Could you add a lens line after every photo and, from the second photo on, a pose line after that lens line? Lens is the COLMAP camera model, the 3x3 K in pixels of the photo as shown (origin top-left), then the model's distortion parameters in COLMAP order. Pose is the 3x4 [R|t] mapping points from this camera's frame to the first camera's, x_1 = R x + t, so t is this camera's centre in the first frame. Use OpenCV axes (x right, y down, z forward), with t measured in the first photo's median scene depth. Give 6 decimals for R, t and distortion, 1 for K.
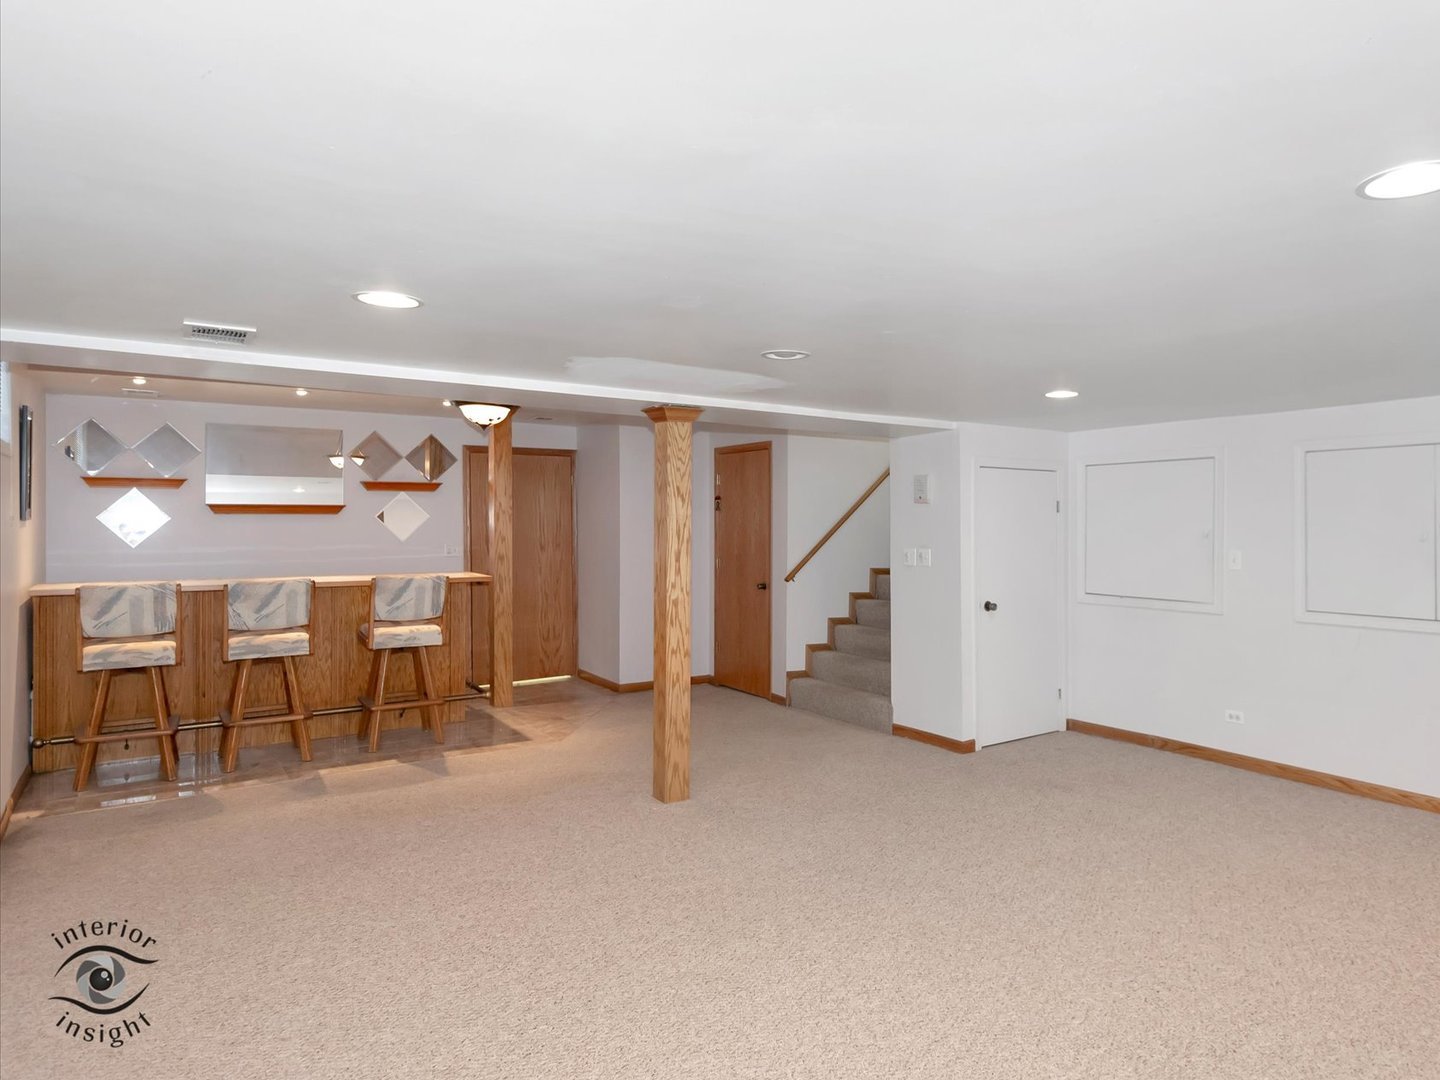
lens RADIAL K [[923.8, 0, 721.3], [0, 923.8, 533.7], [0, 0, 1]] dist [0.006081, 0.006133]
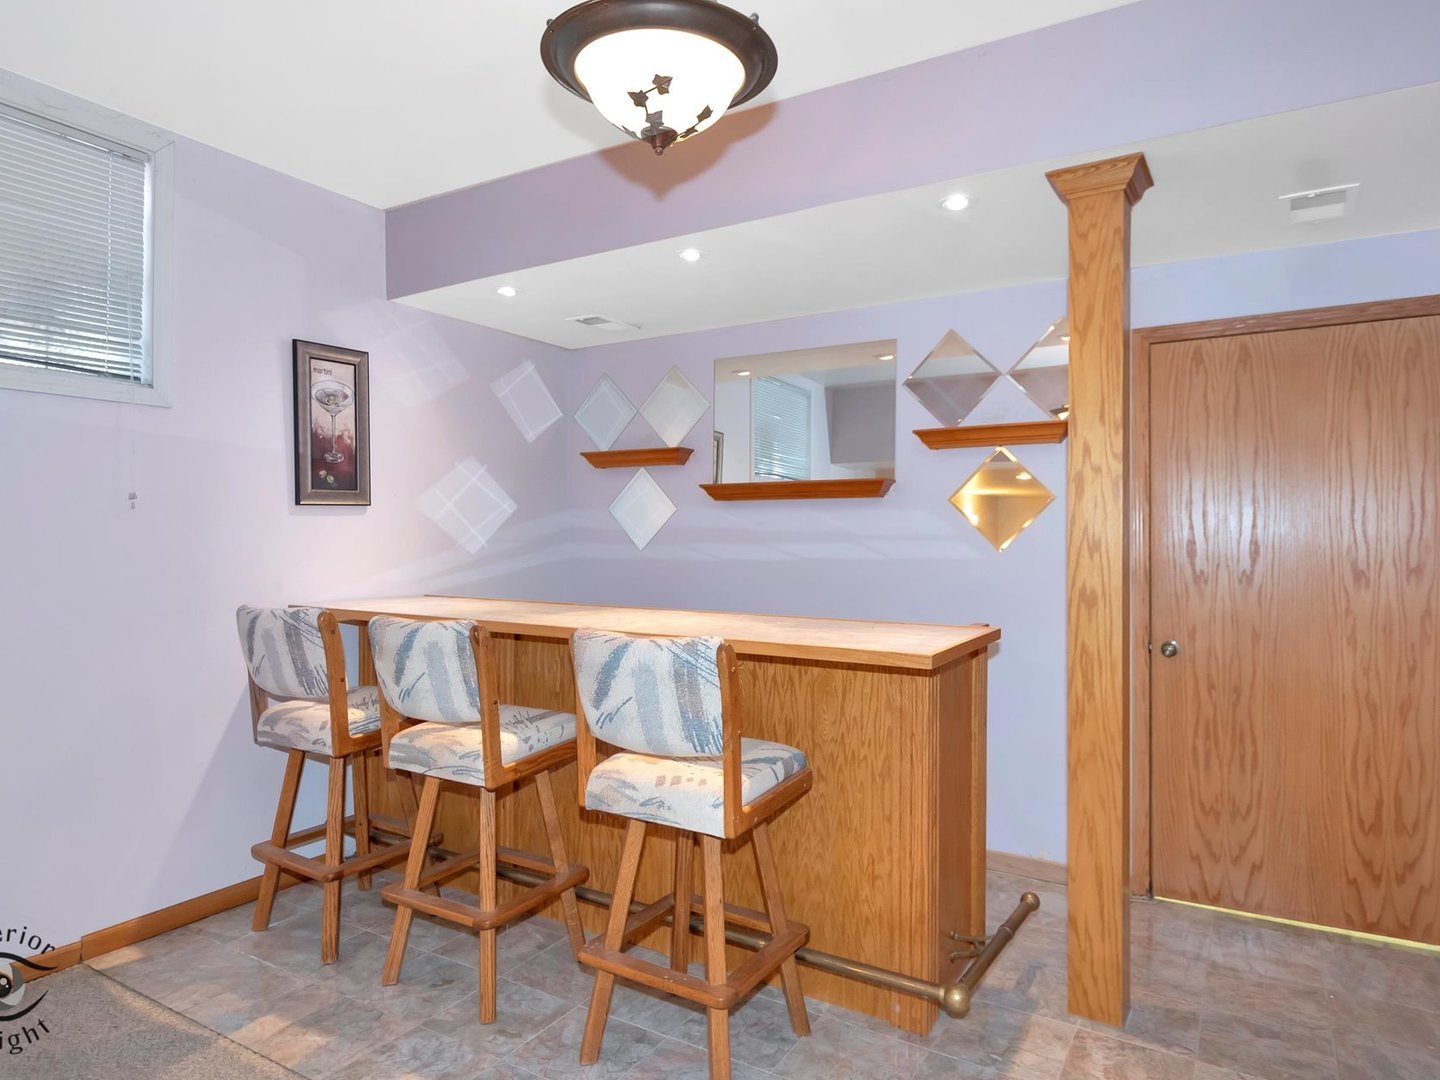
lens RADIAL K [[923.8, 0, 713.5], [0, 923.8, 542.2], [0, 0, 1]] dist [0.006081, 0.006133]
pose [[0.480641, 0.009853, -0.876862, 0.005872], [-0.013848, 0.999897, 0.003645, 0.005037], [0.876808, 0.010391, 0.480728, 0.699345]]
